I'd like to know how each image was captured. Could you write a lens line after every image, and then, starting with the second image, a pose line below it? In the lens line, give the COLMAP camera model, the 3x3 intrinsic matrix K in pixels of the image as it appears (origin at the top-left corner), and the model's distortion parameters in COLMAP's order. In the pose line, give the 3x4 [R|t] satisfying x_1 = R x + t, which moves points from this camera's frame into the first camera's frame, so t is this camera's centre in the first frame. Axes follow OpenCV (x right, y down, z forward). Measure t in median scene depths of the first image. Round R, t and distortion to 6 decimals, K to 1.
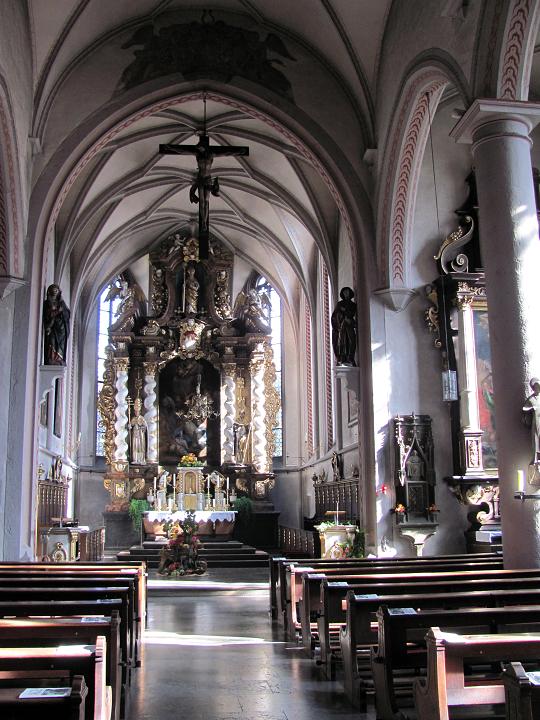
lens RADIAL K [[747.0, 0, 270.0], [0, 747.0, 360.0], [0, 0, 1]] dist [-0.216974, 0.222966]
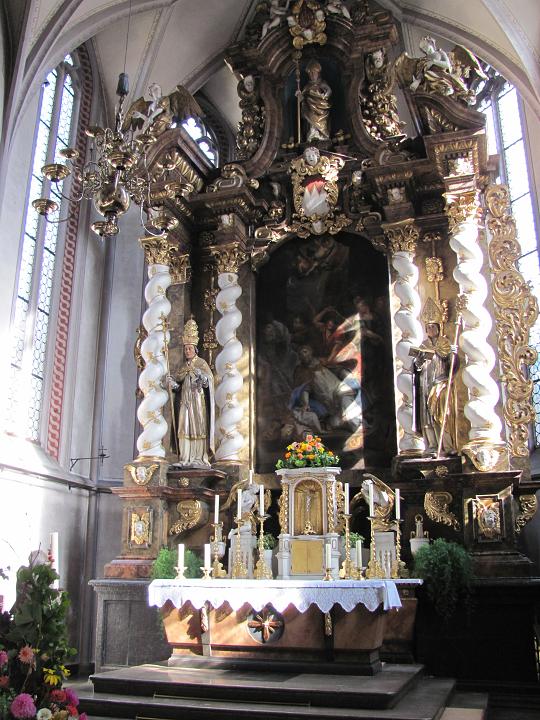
lens RADIAL K [[747.0, 0, 270.0], [0, 747.0, 360.0], [0, 0, 1]] dist [-0.216974, 0.222966]
pose [[0.911657, -0.104828, -0.397356, 0.037649], [0.068707, 0.992189, -0.104119, 0.122138], [0.405167, 0.067620, 0.911739, 0.600103]]
